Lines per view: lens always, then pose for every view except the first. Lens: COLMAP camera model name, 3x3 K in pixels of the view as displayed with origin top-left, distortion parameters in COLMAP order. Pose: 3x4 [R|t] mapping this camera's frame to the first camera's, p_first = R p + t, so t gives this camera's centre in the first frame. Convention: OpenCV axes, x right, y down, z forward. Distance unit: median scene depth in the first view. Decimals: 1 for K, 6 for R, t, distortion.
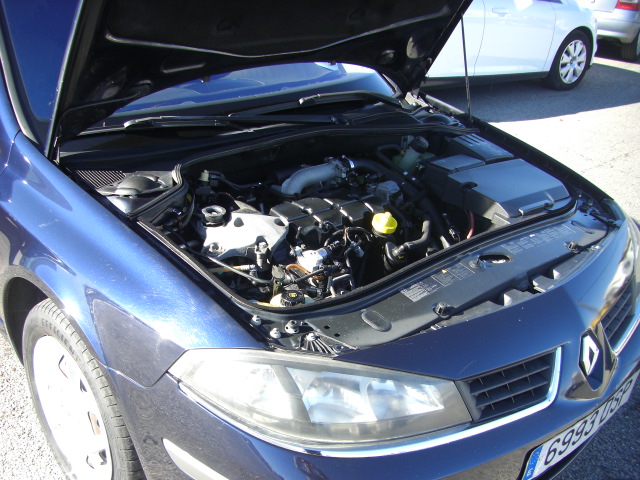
lens RADIAL K [[720.4, 0, 290.3], [0, 720.4, 298.8], [0, 0, 1]] dist [-0.178054, 0.104774]
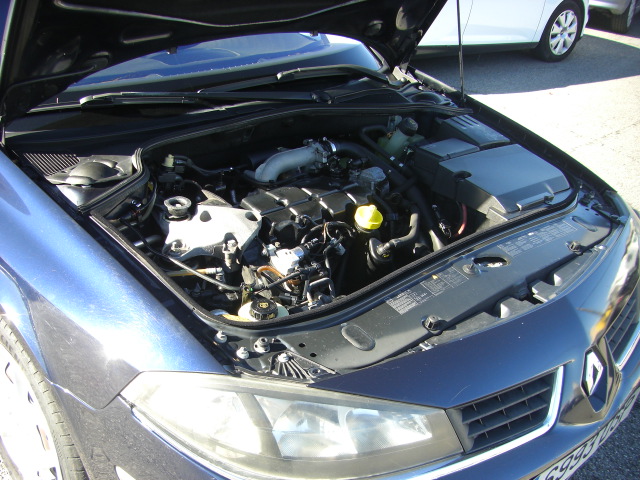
lens RADIAL K [[720.4, 0, 290.3], [0, 720.4, 298.8], [0, 0, 1]] dist [-0.178054, 0.104774]
pose [[0.999467, 0.013567, 0.029680, 0.007820], [-0.015044, 0.998631, 0.050096, -0.047611], [-0.028960, -0.050516, 0.998303, 0.100100]]
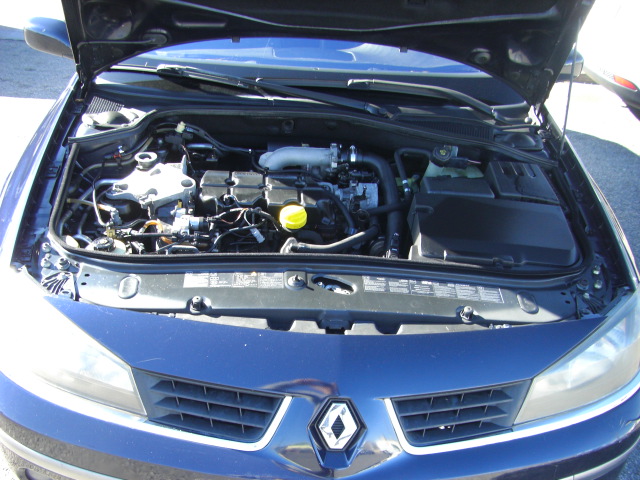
lens RADIAL K [[720.4, 0, 290.3], [0, 720.4, 298.8], [0, 0, 1]] dist [-0.178054, 0.104774]
pose [[0.777937, 0.351409, -0.520889, 0.662844], [-0.330955, 0.933835, 0.135722, -0.133128], [0.534119, 0.066808, 0.842766, 0.215895]]
